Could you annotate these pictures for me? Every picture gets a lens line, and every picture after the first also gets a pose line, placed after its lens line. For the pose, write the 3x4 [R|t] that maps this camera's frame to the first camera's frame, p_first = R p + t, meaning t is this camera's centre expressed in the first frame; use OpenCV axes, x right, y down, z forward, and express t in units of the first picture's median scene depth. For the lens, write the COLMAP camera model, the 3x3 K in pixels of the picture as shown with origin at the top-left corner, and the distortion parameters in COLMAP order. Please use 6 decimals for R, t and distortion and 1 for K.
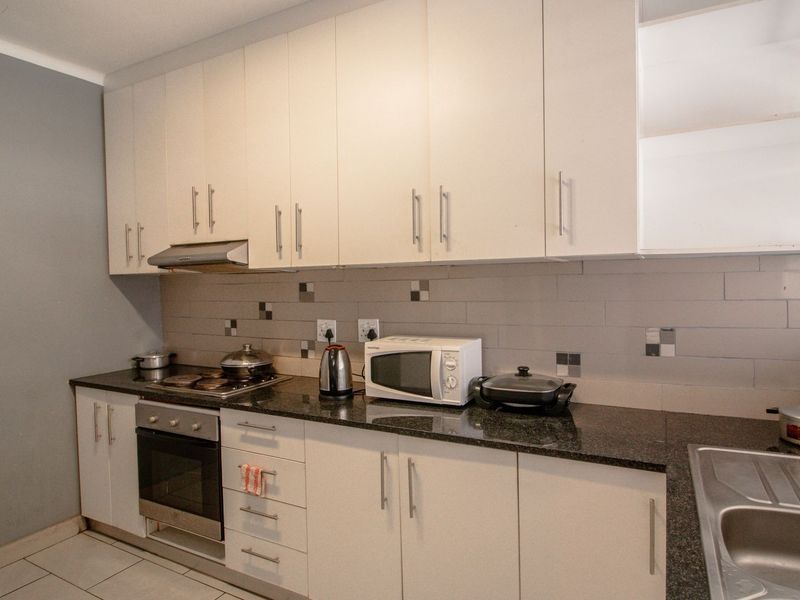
lens RADIAL K [[497.1, 0, 400.3], [0, 497.1, 289.9], [0, 0, 1]] dist [-0.008480, -0.004285]
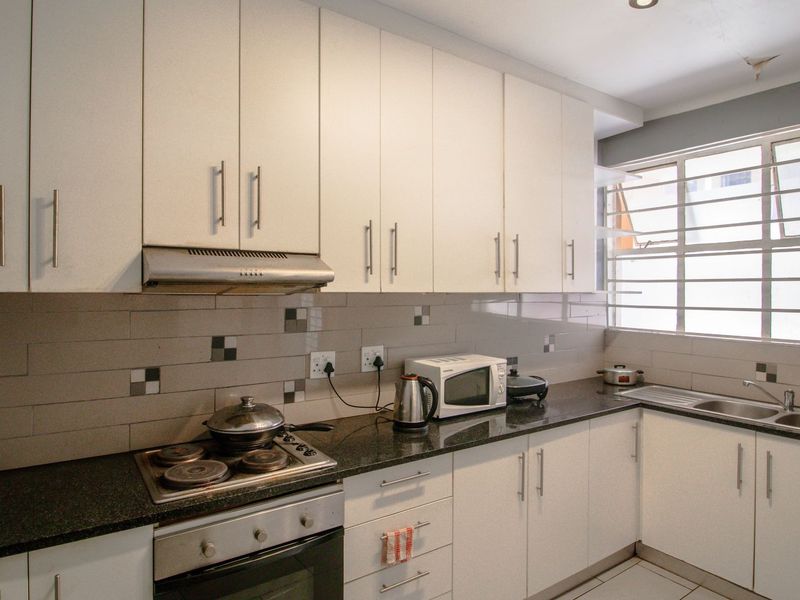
lens RADIAL K [[497.1, 0, 400.3], [0, 497.1, 289.9], [0, 0, 1]] dist [-0.008480, -0.004285]
pose [[0.452525, 0.023573, 0.891440, -0.950376], [0.005543, 0.999557, -0.029246, -0.022737], [-0.891735, 0.018176, 0.452193, 0.550493]]
